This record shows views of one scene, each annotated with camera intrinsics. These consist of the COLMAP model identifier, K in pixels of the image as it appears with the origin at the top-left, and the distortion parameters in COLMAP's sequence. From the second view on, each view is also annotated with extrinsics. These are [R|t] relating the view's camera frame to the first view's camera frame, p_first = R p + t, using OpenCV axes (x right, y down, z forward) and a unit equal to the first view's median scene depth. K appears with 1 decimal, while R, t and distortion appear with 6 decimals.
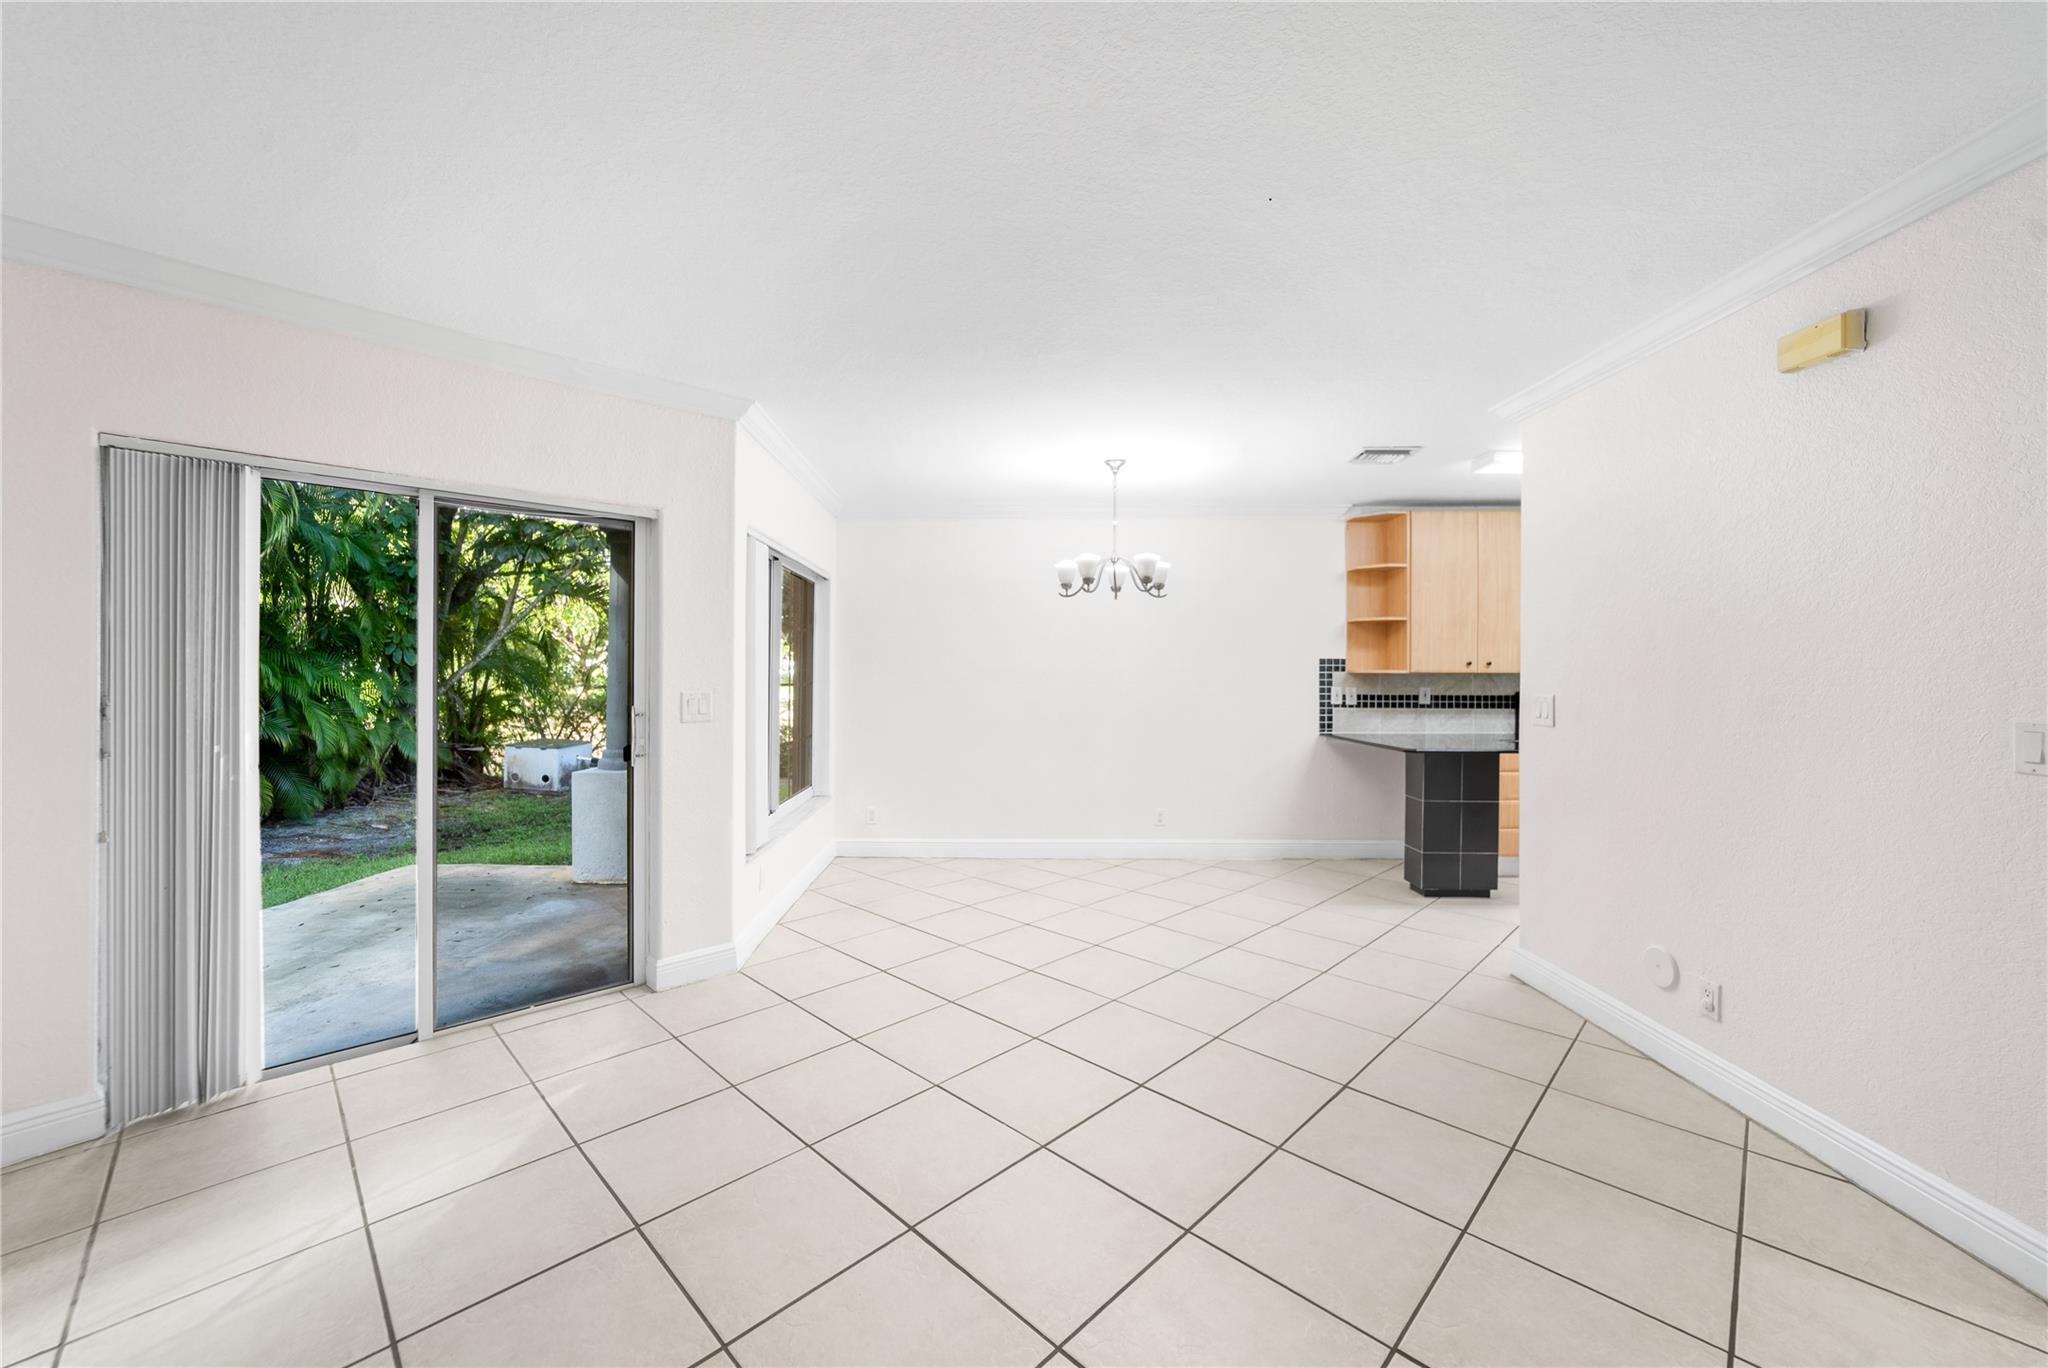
lens RADIAL K [[785.8, 0, 1003.9], [0, 785.8, 673.9], [0, 0, 1]] dist [-0.010004, 0.003922]
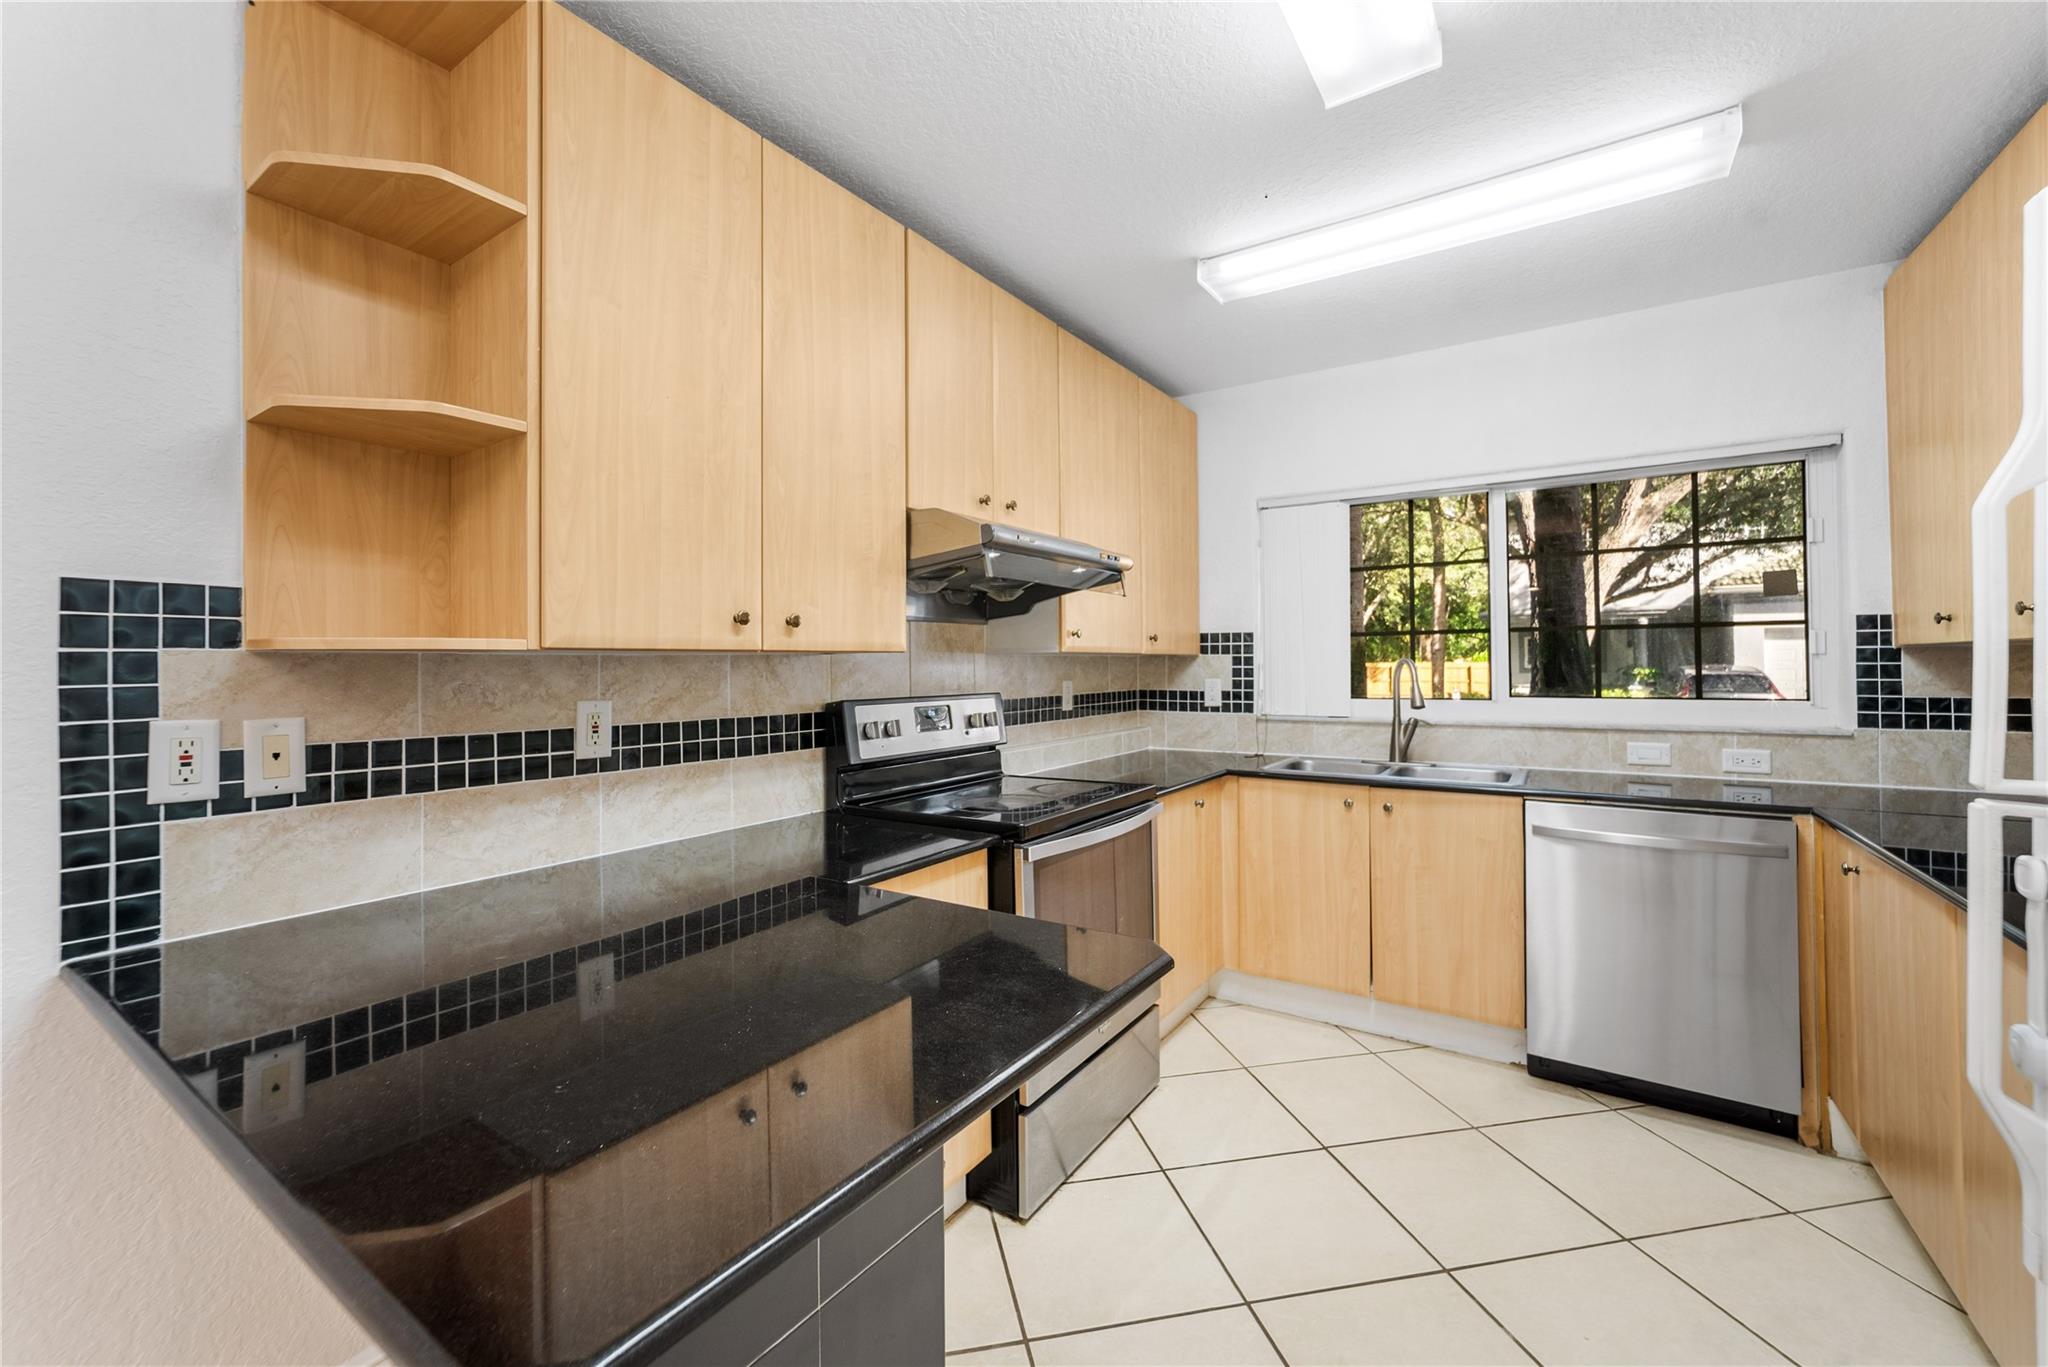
lens RADIAL K [[829.1, 0, 1001.5], [0, 829.1, 654.9], [0, 0, 1]] dist [-0.017563, 0.006599]
pose [[0.564566, 0.000436, 0.825388, 0.373012], [0.013731, 0.999857, -0.009920, 0.004812], [-0.825274, 0.016934, 0.564479, 0.708507]]
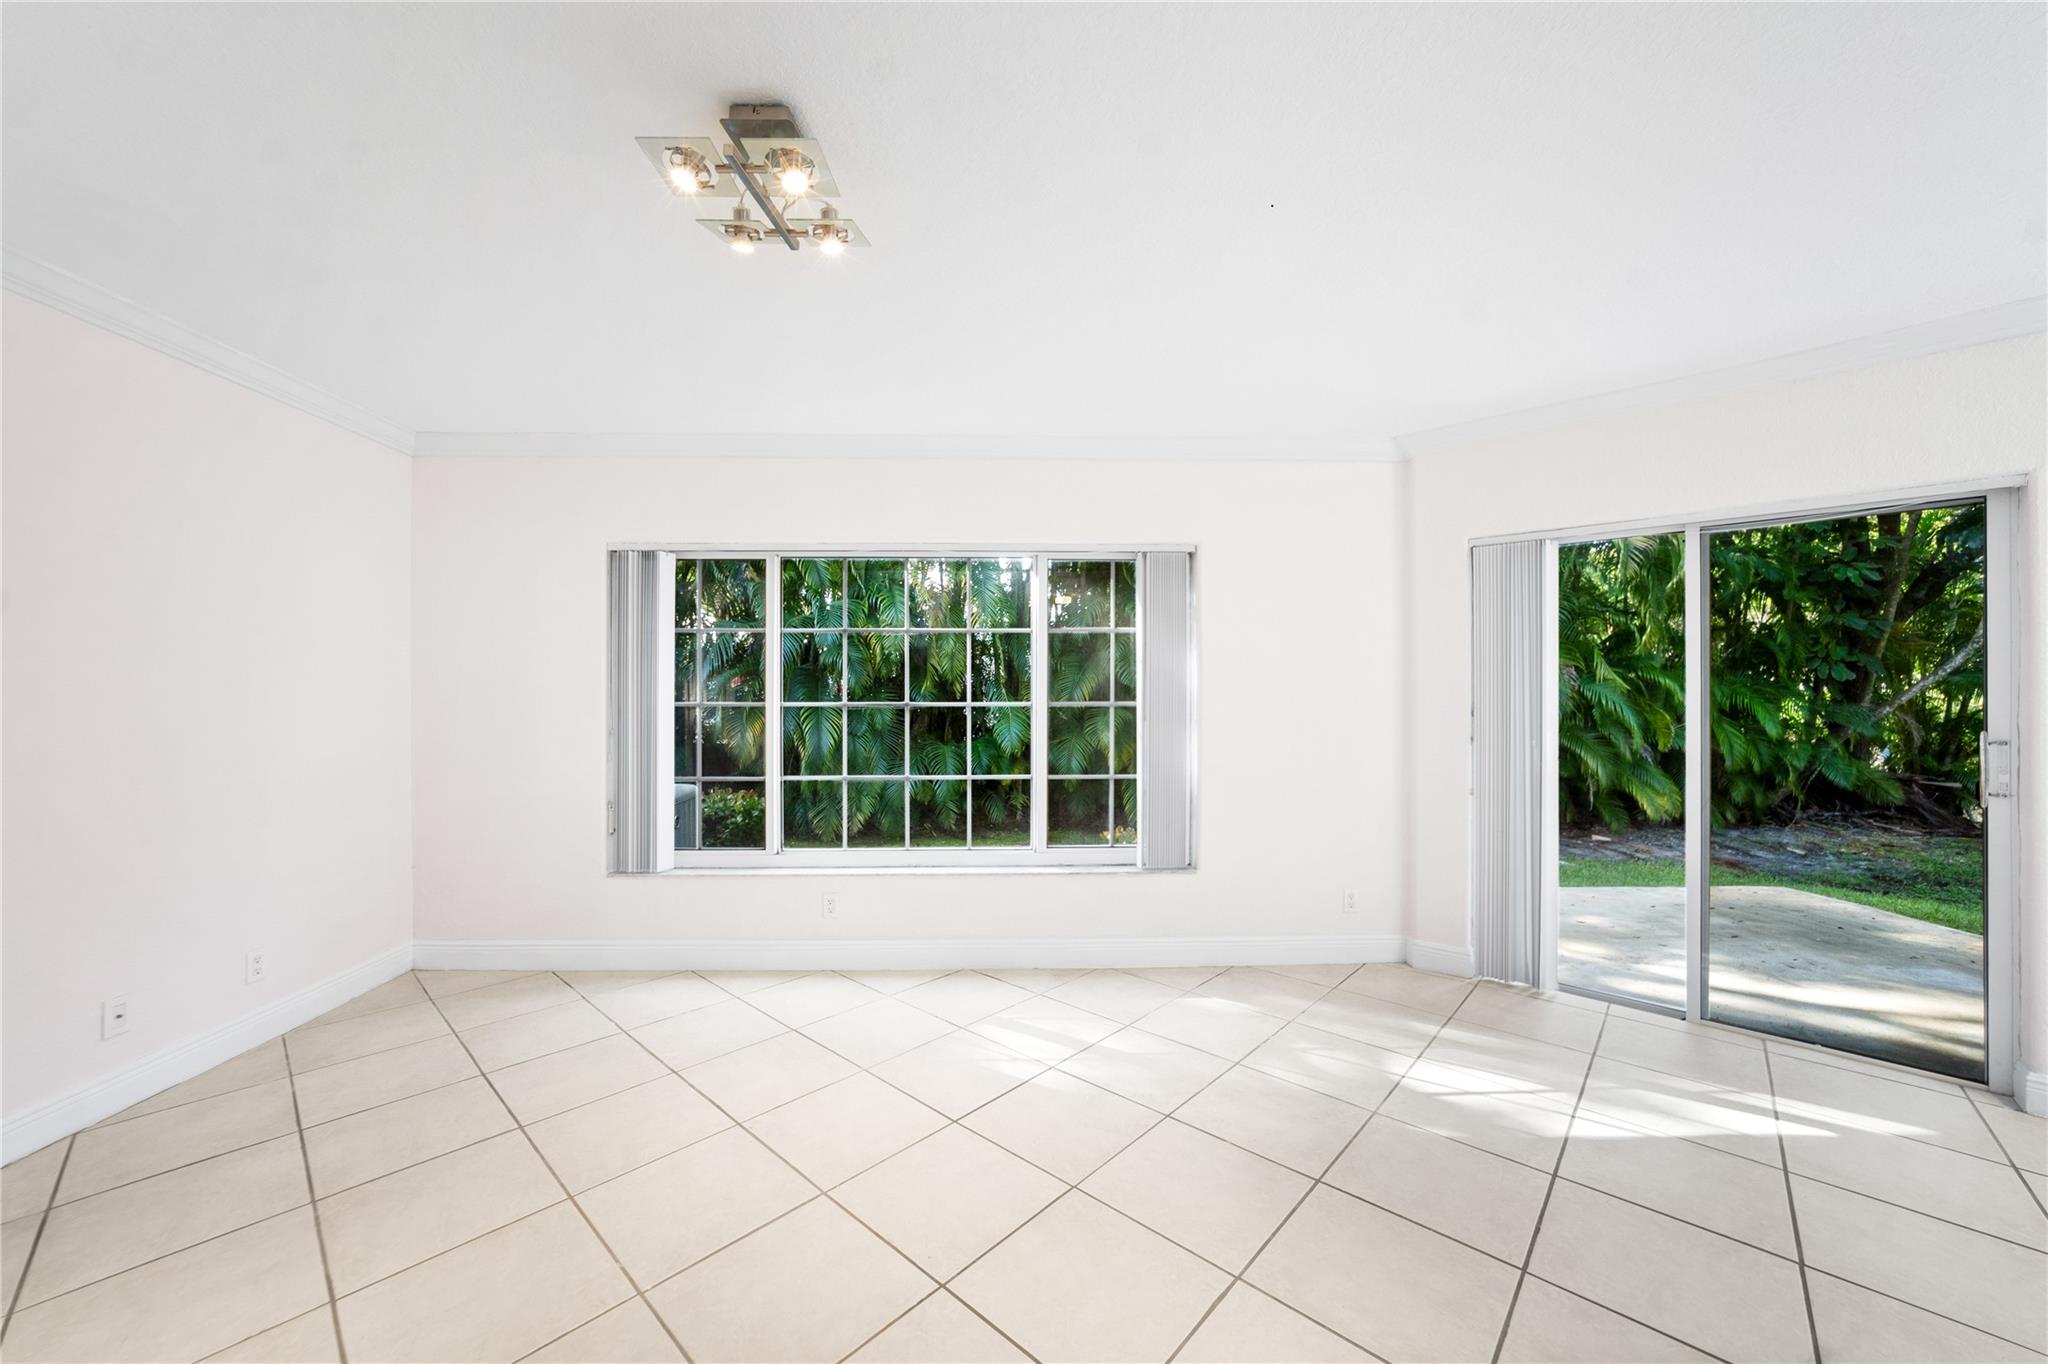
lens RADIAL K [[769.9, 0, 1021.3], [0, 769.9, 687.6], [0, 0, 1]] dist [-0.001120, 0.001643]
pose [[0.067429, -0.002639, -0.997721, 0.140325], [-0.001604, 0.999995, -0.002753, 0.000518], [0.997723, 0.001786, 0.067425, -0.009542]]
